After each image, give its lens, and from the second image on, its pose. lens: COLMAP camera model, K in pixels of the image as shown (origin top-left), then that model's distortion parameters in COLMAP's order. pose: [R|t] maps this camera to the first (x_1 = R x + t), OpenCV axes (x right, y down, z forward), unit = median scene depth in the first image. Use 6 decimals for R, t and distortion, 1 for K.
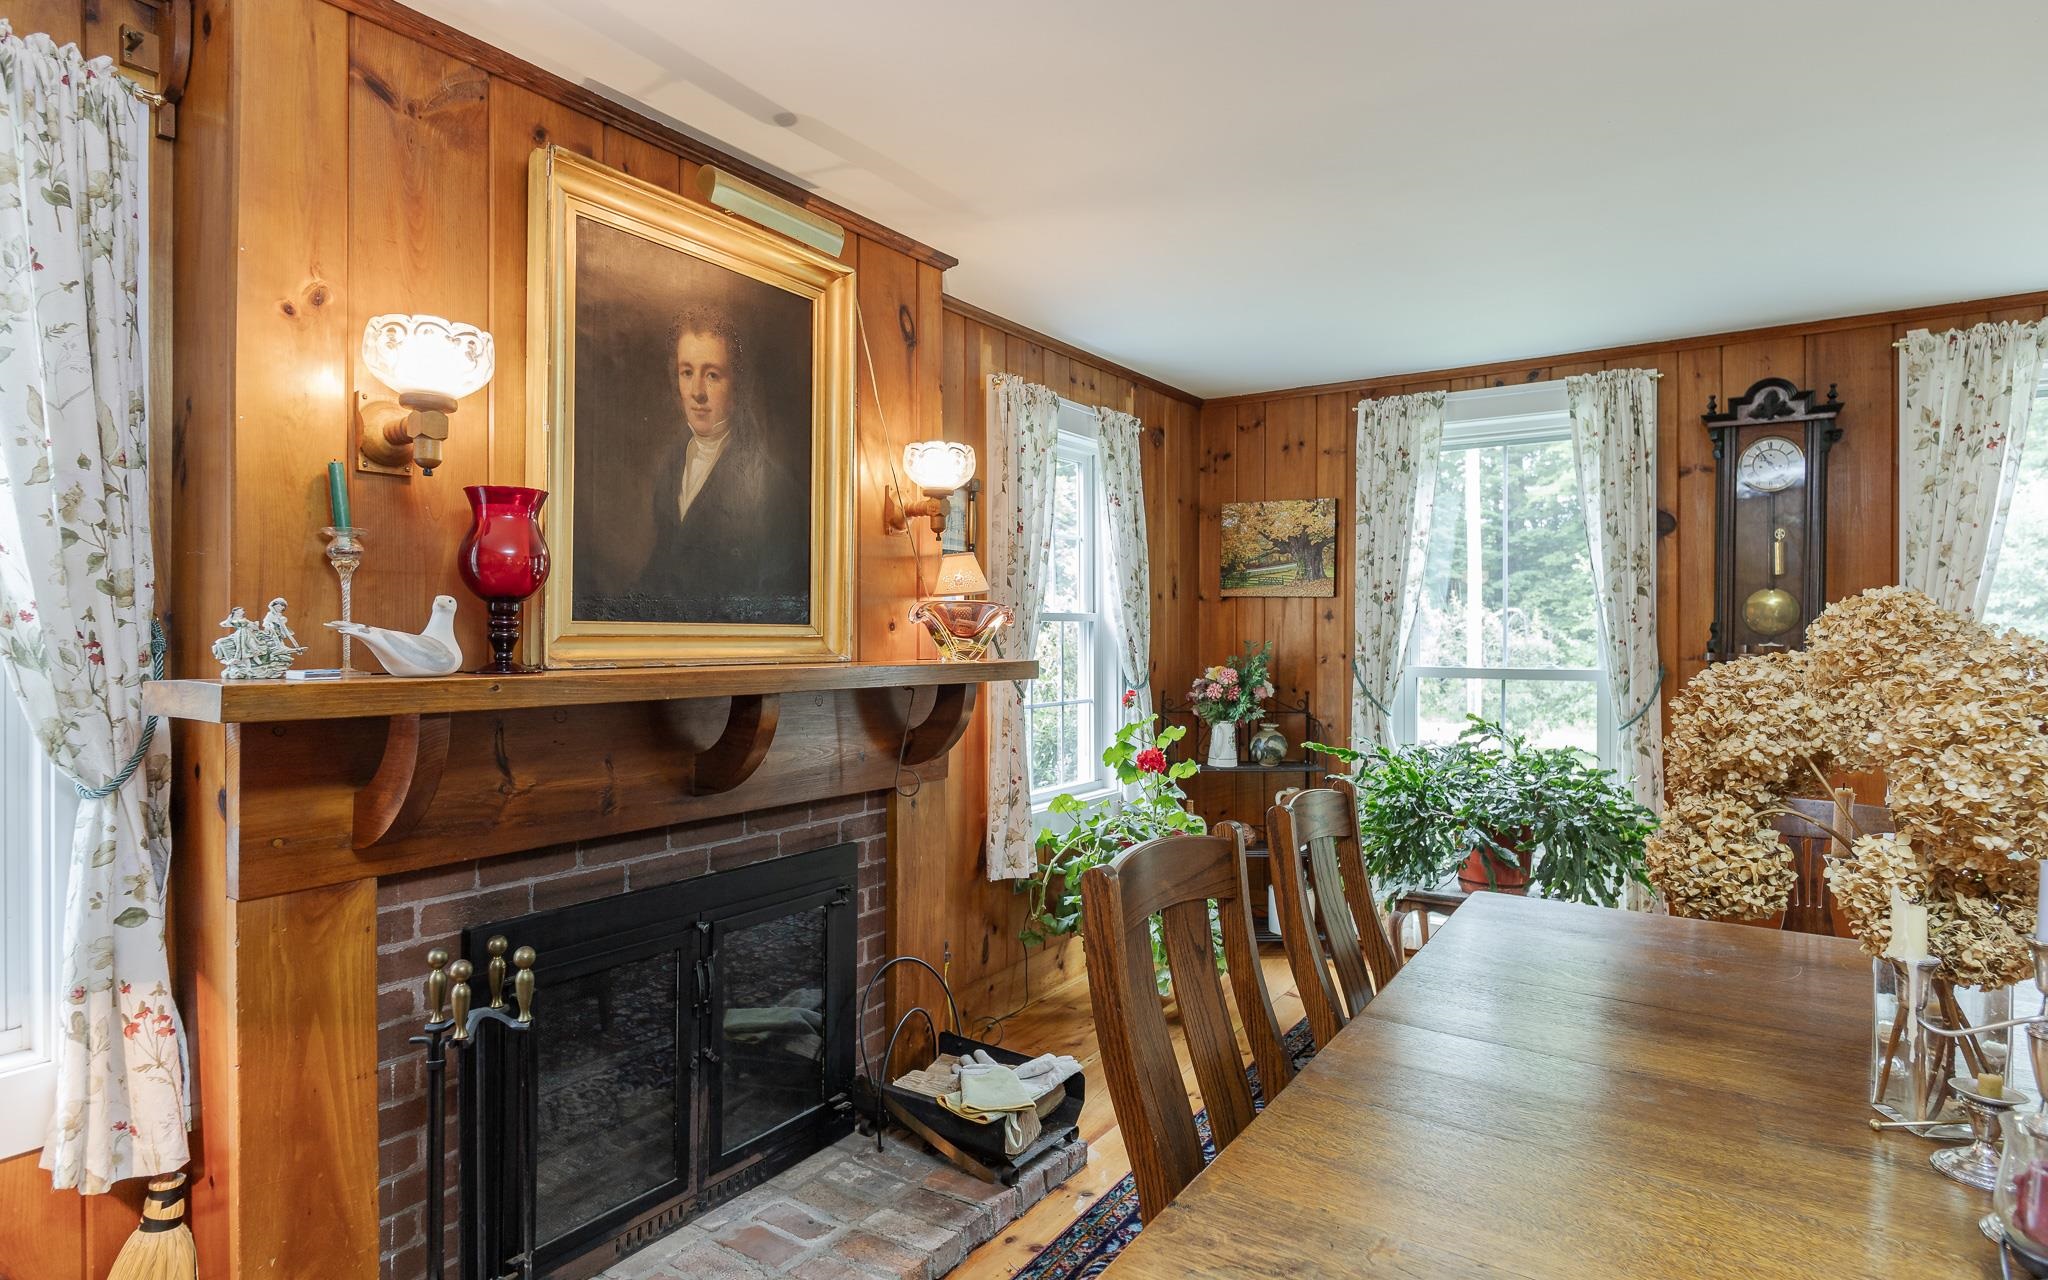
lens RADIAL K [[1064.9, 0, 996.3], [0, 1064.9, 625.4], [0, 0, 1]] dist [0.000625, -0.001165]
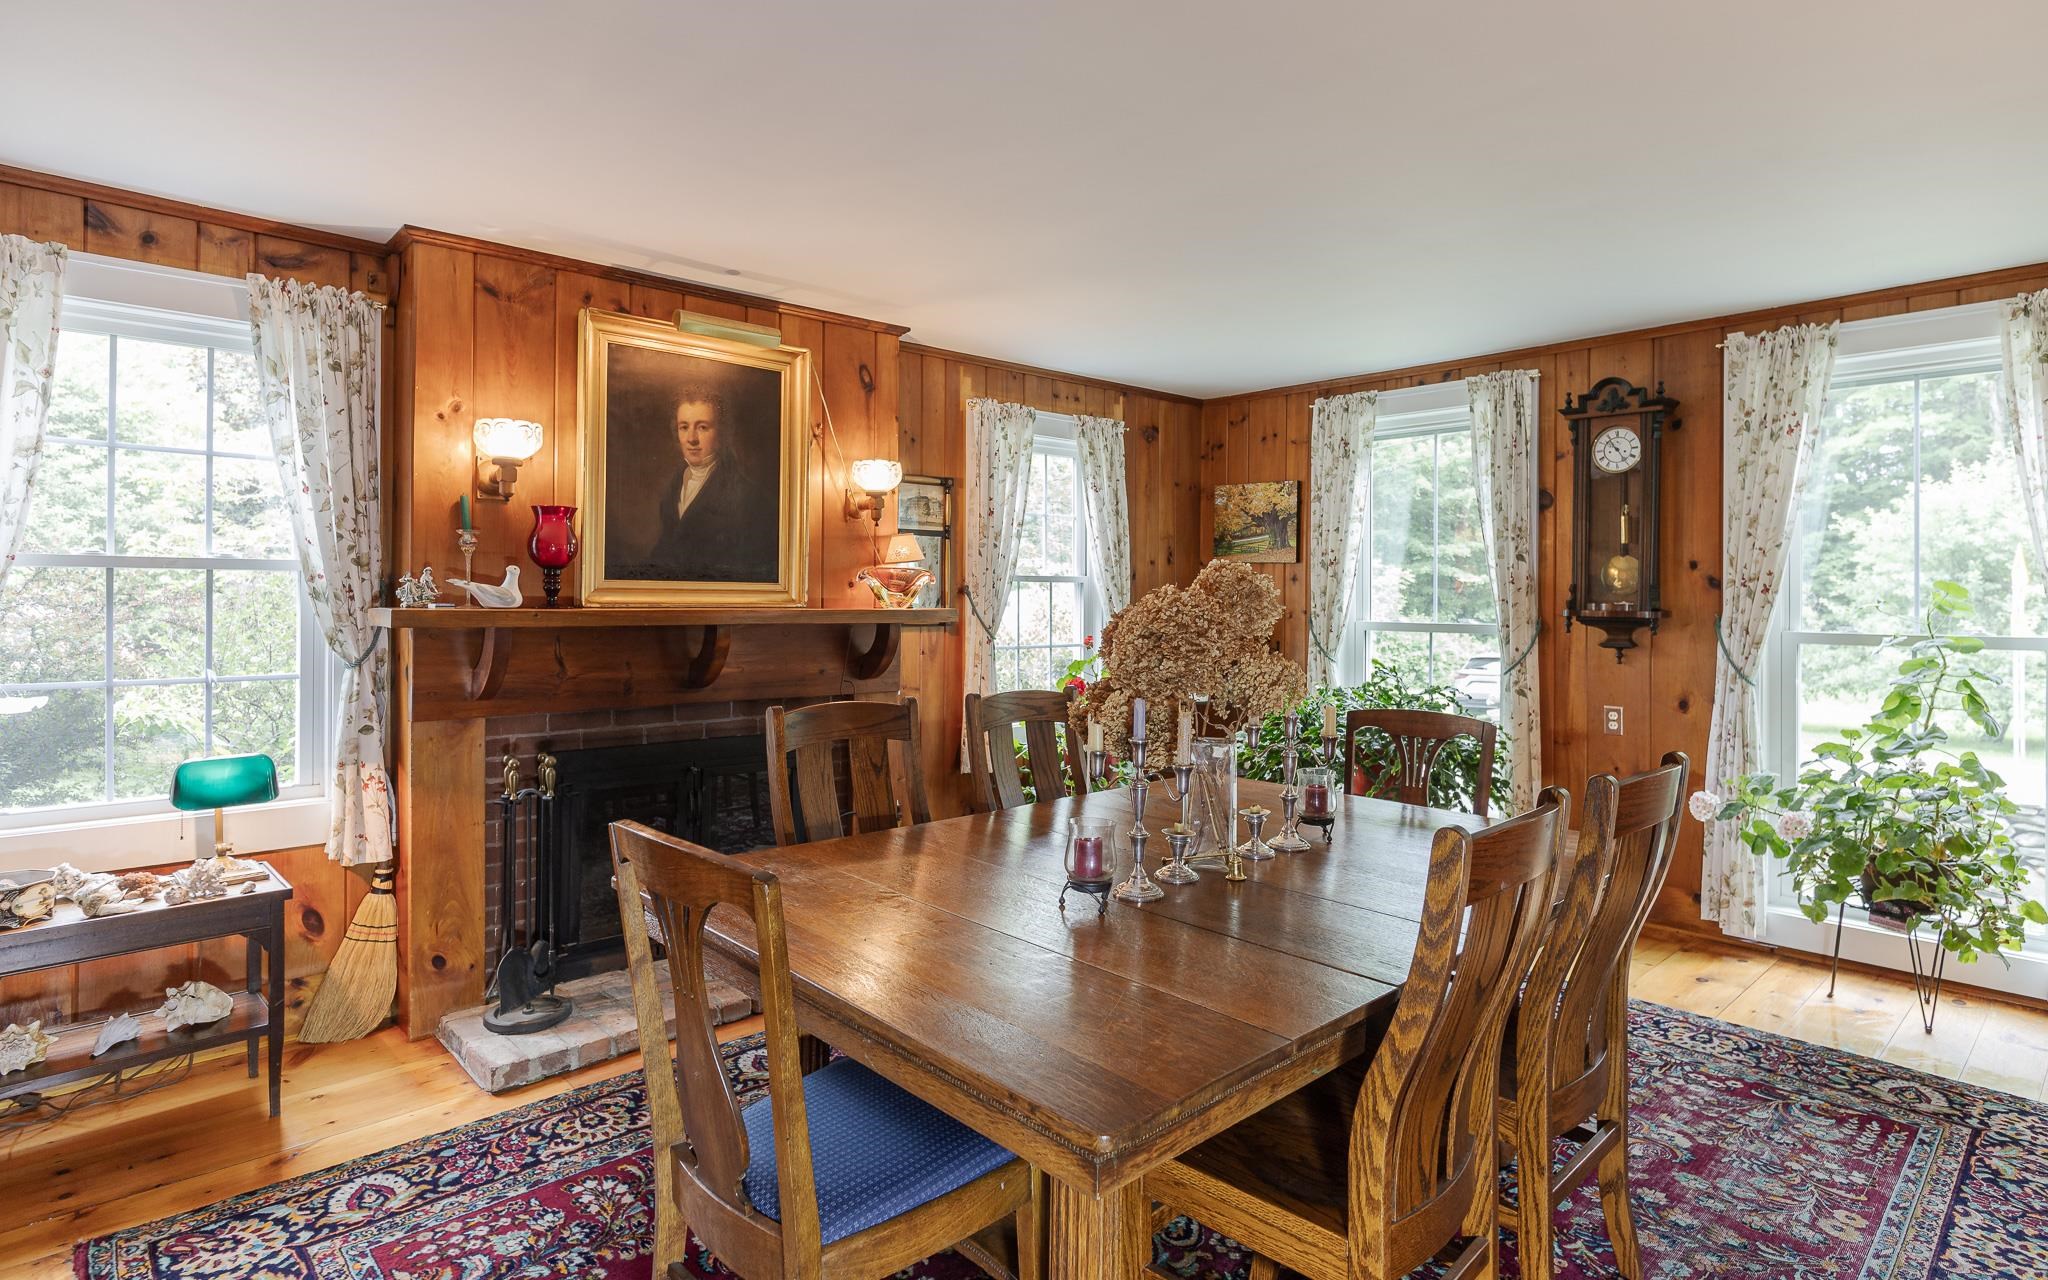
lens RADIAL K [[1064.9, 0, 1043.3], [0, 1064.9, 583.7], [0, 0, 1]] dist [0.000625, -0.001165]
pose [[0.977625, 0.001804, -0.210348, 0.520988], [-0.002933, 0.999983, -0.005054, 0.006783], [0.210335, 0.005558, 0.977614, -0.418316]]
